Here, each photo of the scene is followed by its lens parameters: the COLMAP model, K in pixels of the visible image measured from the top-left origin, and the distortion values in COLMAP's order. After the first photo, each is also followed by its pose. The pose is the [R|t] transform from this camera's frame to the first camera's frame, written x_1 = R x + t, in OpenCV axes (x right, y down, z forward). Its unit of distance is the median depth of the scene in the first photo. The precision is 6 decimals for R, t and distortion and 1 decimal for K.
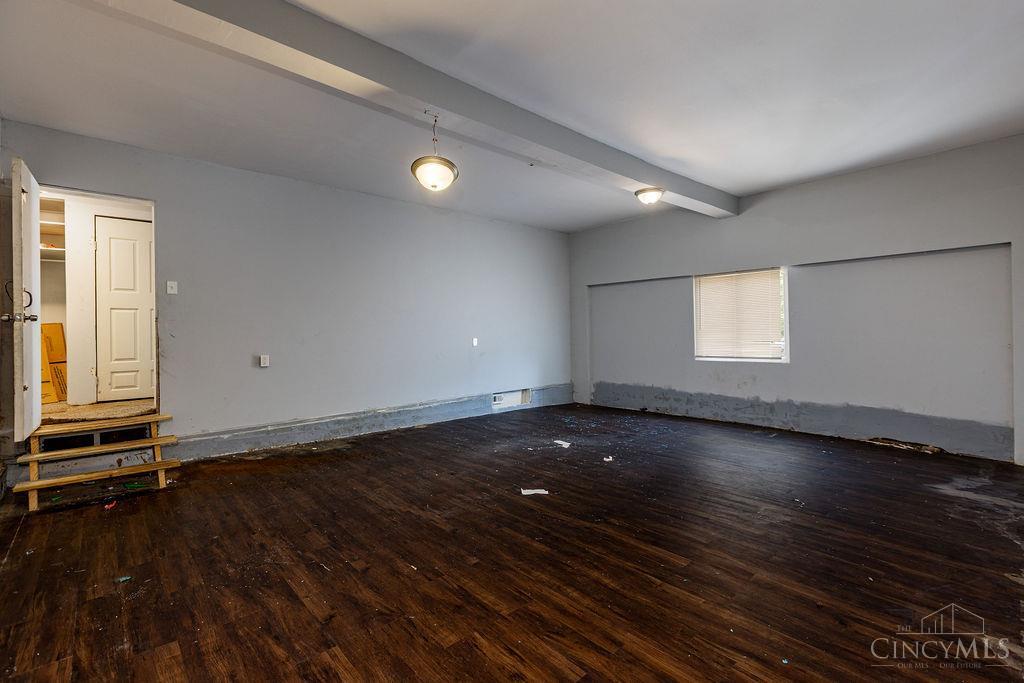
lens RADIAL K [[460.2, 0, 515.5], [0, 460.2, 328.7], [0, 0, 1]] dist [0.001685, 0.000488]
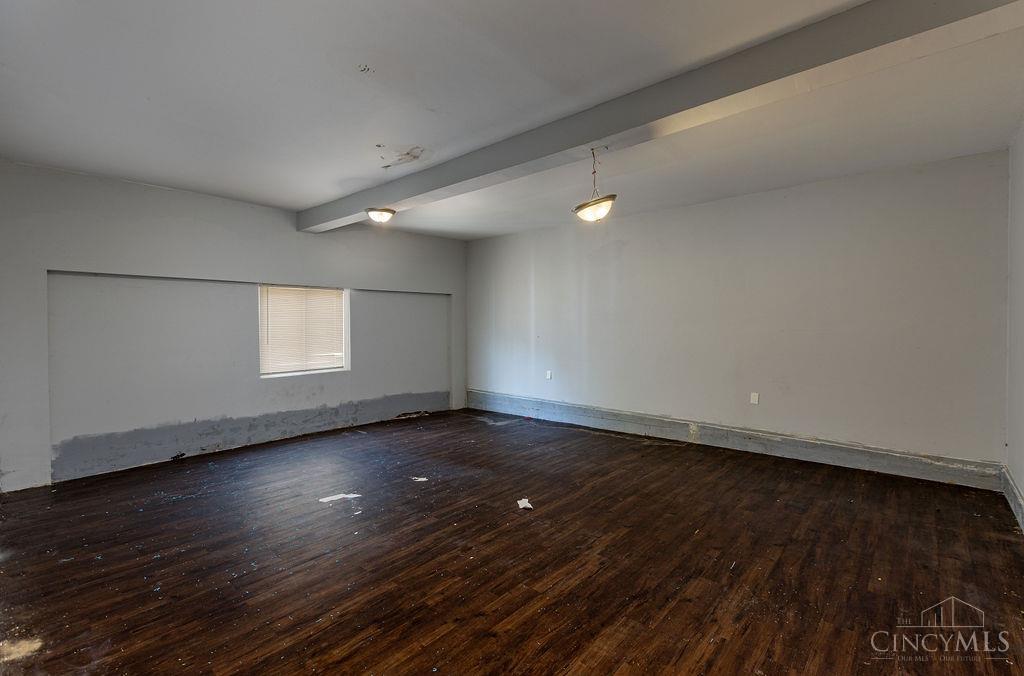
lens RADIAL K [[457.4, 0, 517.2], [0, 457.4, 330.6], [0, 0, 1]] dist [-0.001999, -0.000552]
pose [[-0.107979, -0.006642, 0.994131, -0.842739], [-0.003332, 0.999974, 0.006319, -0.049893], [-0.994148, -0.002630, -0.107999, 0.934695]]
